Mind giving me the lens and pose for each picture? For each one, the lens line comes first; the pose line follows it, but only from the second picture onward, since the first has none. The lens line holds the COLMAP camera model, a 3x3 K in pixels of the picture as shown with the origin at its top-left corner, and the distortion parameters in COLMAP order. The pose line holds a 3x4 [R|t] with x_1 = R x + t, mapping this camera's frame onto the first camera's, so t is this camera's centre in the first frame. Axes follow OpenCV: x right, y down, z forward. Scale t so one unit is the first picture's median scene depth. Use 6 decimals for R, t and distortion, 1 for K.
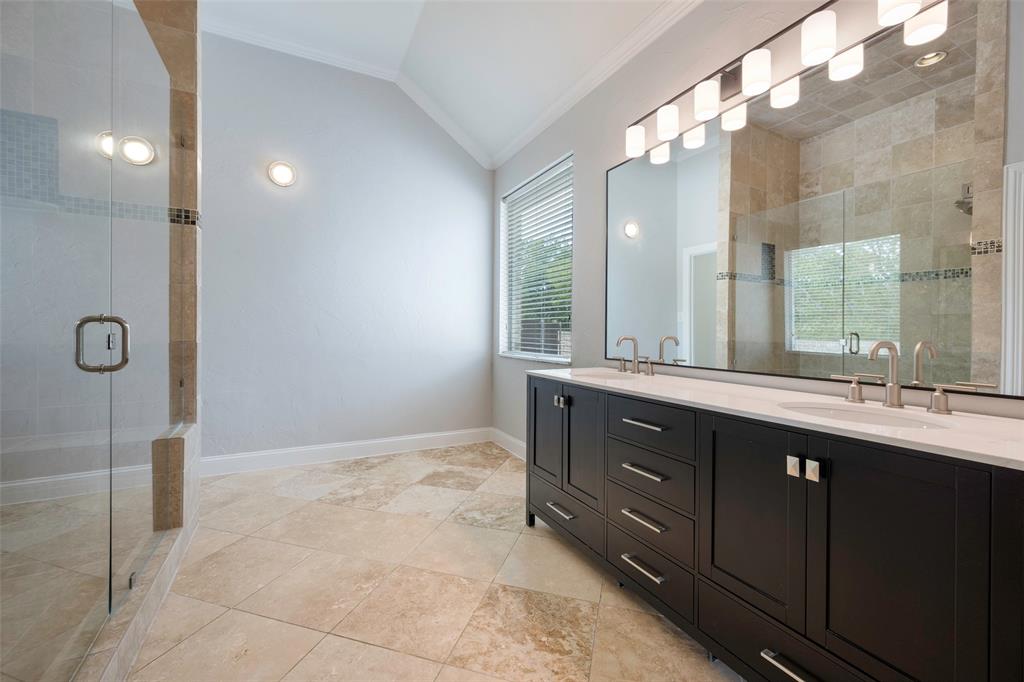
lens RADIAL K [[411.9, 0, 511.7], [0, 411.9, 334.2], [0, 0, 1]] dist [-0.002971, 0.000852]
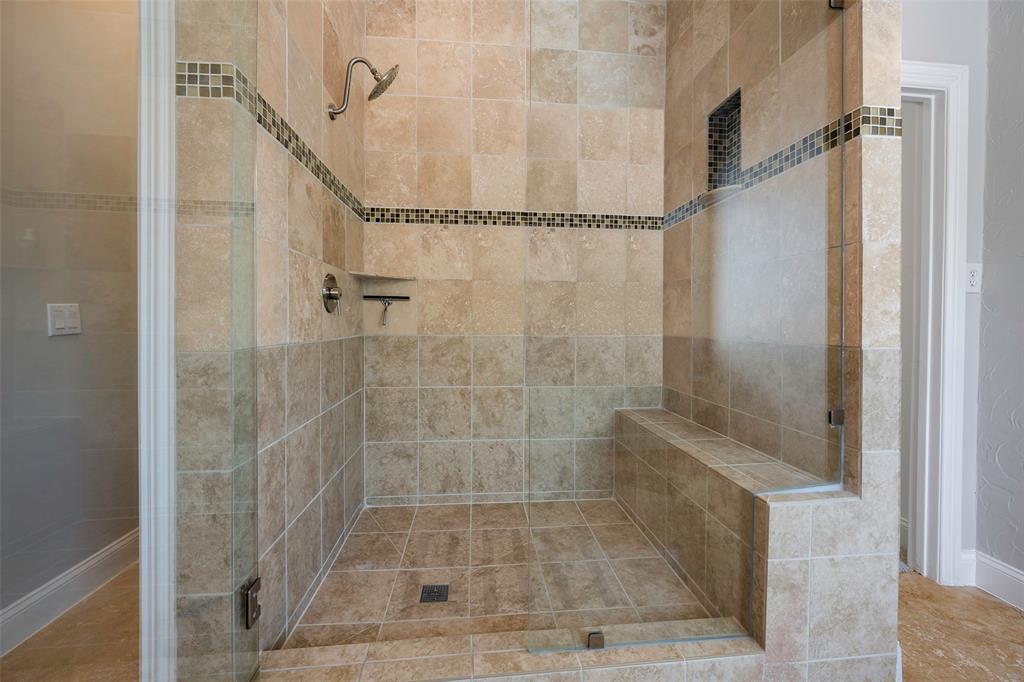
lens RADIAL K [[411.9, 0, 511.9], [0, 411.9, 324.7], [0, 0, 1]] dist [-0.002971, 0.000852]
pose [[-0.379143, 0.001713, -0.925337, -0.087850], [-0.011778, 0.999908, 0.006677, -0.010884], [0.925263, 0.013431, -0.379088, 0.791554]]
